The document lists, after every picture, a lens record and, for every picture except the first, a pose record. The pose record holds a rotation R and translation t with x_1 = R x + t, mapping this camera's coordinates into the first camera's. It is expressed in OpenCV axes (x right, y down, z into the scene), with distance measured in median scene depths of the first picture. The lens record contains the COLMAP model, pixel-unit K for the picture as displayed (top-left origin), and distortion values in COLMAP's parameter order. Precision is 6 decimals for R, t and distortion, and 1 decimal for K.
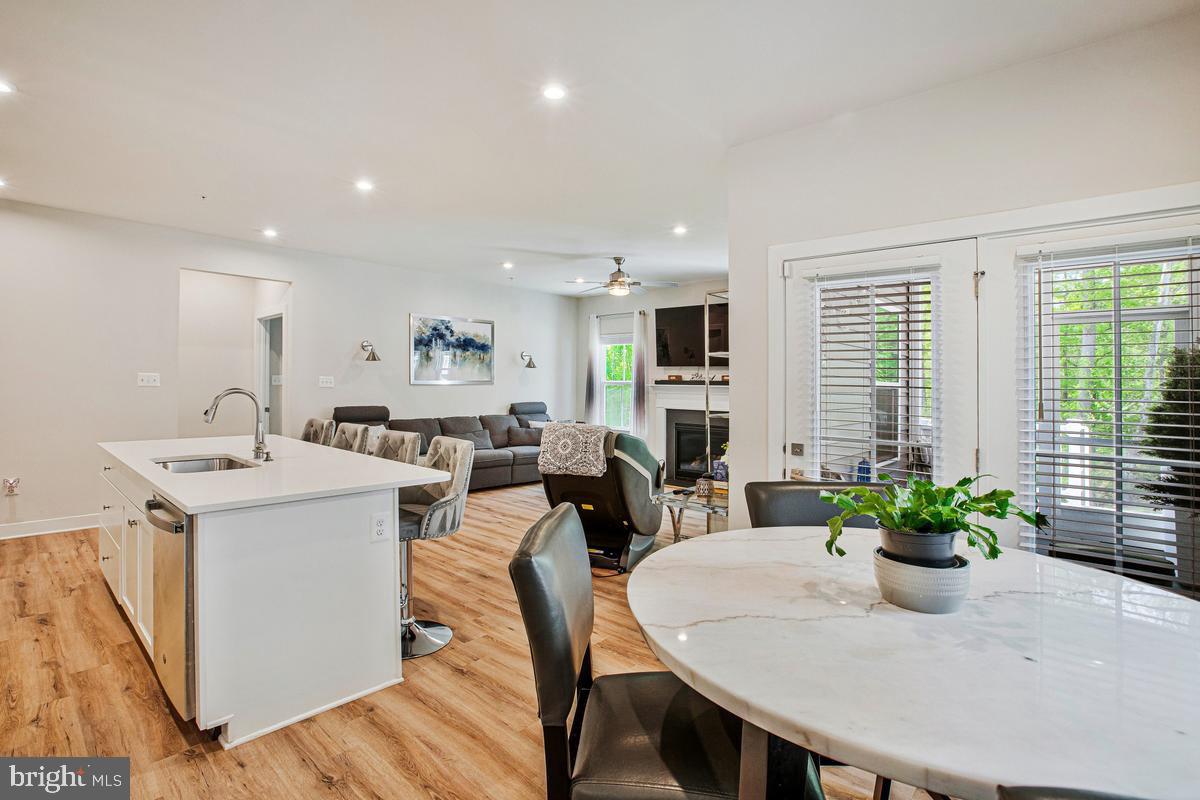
lens RADIAL K [[562.9, 0, 595.0], [0, 562.9, 356.5], [0, 0, 1]] dist [-0.031021, 0.008555]
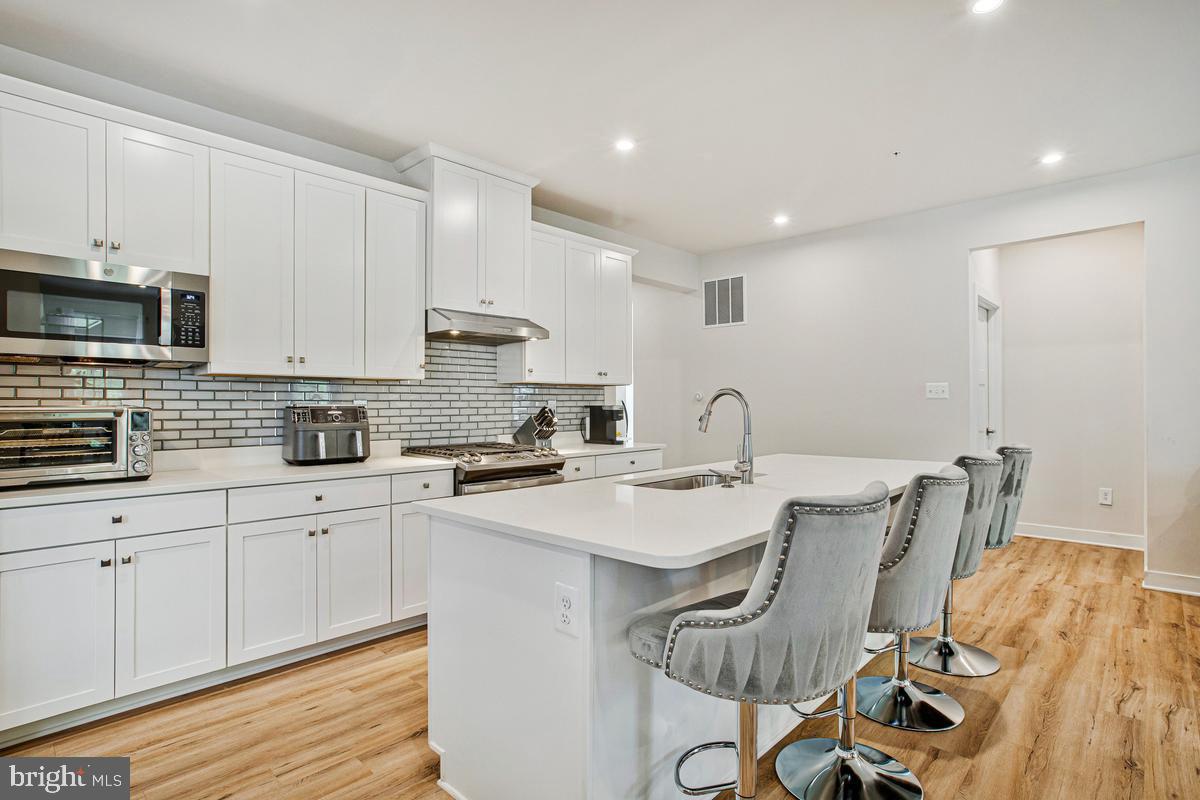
lens RADIAL K [[615.1, 0, 591.6], [0, 615.1, 385.8], [0, 0, 1]] dist [-0.082432, 0.030533]
pose [[-0.022365, -0.044980, -0.998738, 0.103317], [0.053830, 0.997484, -0.046129, 0.038043], [0.998300, -0.054793, -0.019887, 0.379846]]
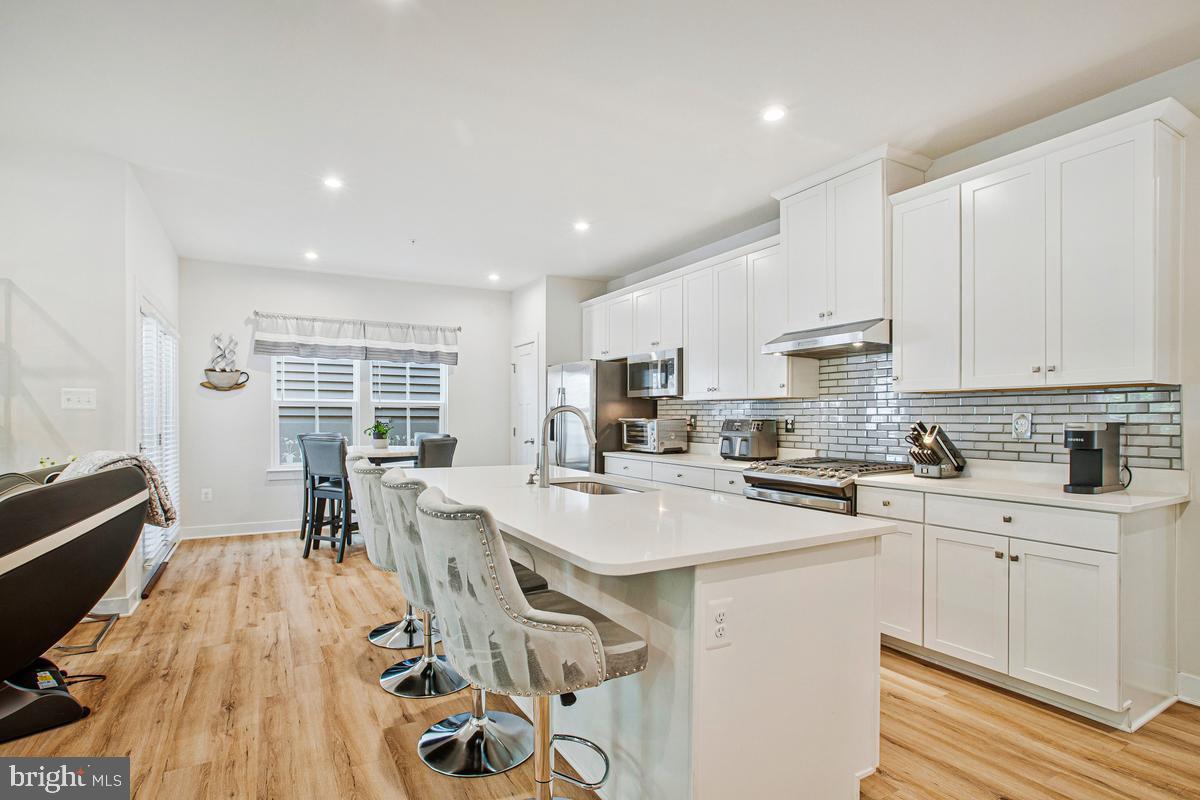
lens RADIAL K [[581.0, 0, 570.5], [0, 581.0, 418.2], [0, 0, 1]] dist [-0.040828, 0.014492]
pose [[-0.938353, -0.018858, 0.345165, -0.428682], [-0.035184, 0.998536, -0.041096, 0.052988], [-0.343885, -0.050706, -0.937642, 0.837405]]
